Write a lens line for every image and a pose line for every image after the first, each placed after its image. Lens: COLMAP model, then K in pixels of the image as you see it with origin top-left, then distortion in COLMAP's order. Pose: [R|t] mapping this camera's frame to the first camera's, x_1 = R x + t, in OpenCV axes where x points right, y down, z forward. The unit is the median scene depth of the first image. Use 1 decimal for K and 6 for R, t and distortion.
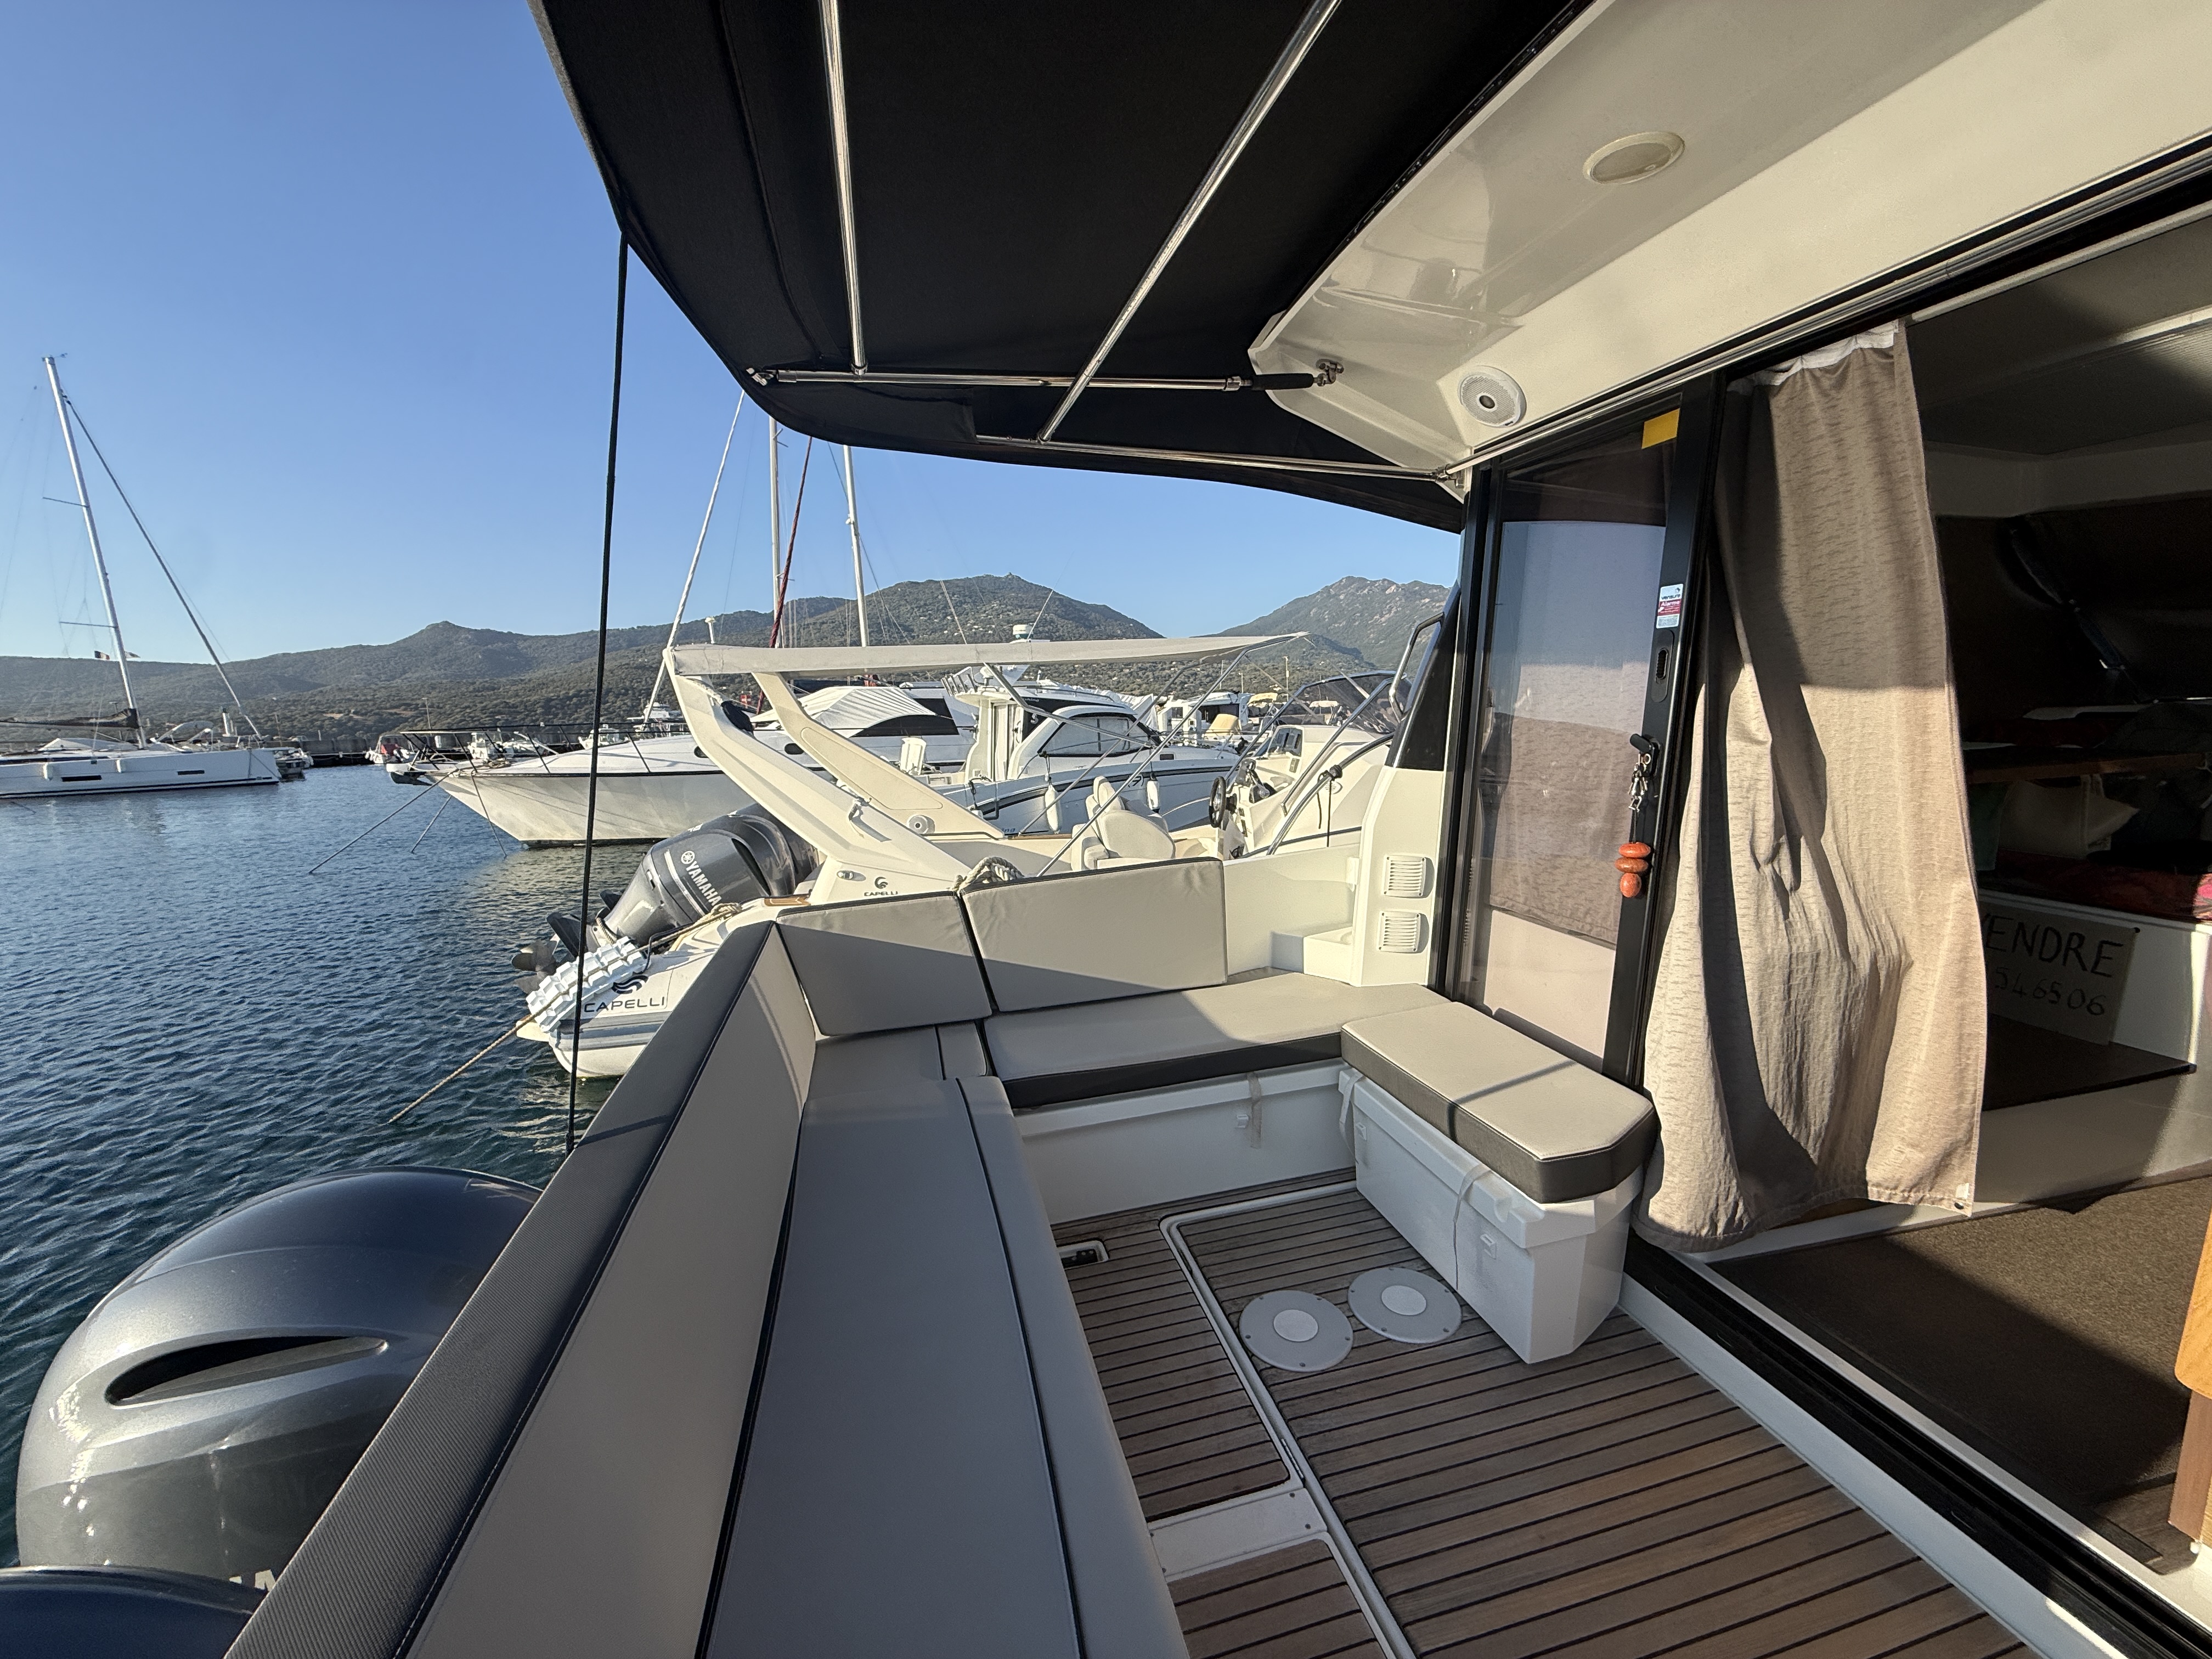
lens RADIAL K [[899.1, 0, 1089.6], [0, 899.1, 825.5], [0, 0, 1]] dist [-0.001416, -0.000050]
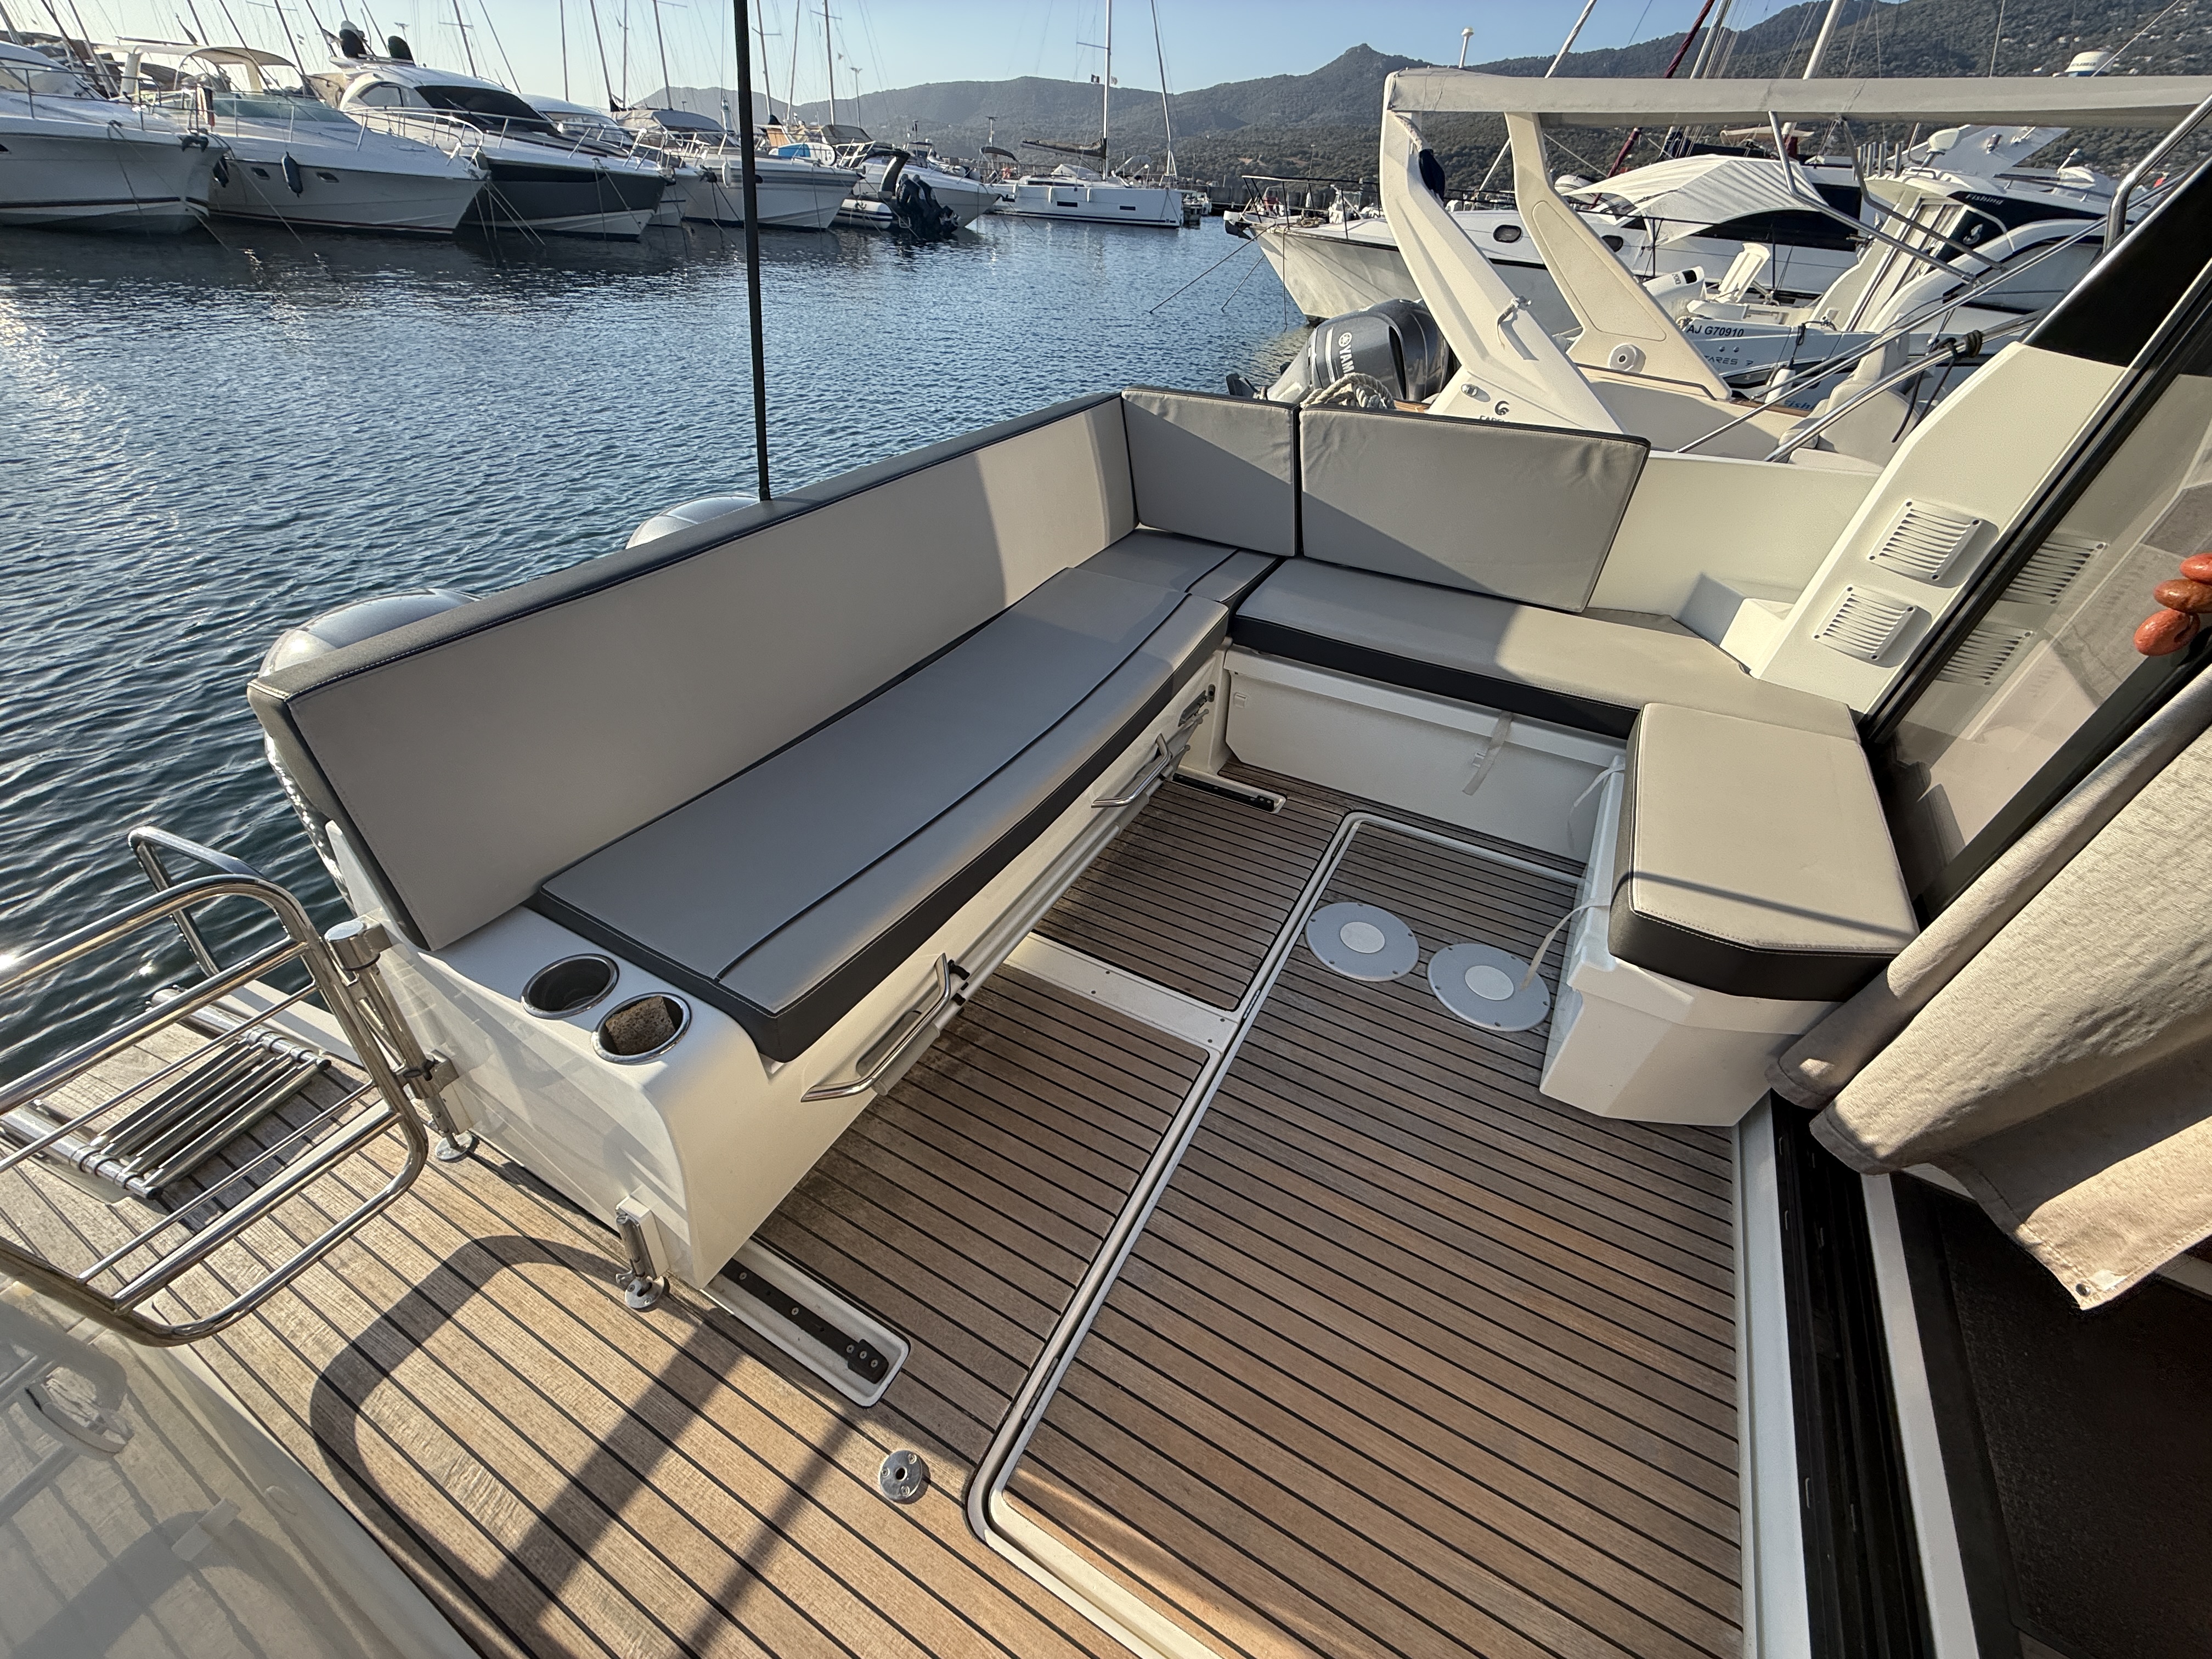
lens RADIAL K [[899.1, 0, 1128.7], [0, 899.1, 841.2], [0, 0, 1]] dist [-0.001416, -0.000050]
pose [[0.729596, 0.466172, -0.500373, 0.384463], [-0.163360, 0.829288, 0.534410, -0.018957], [0.664080, -0.308163, 0.681200, 0.140526]]
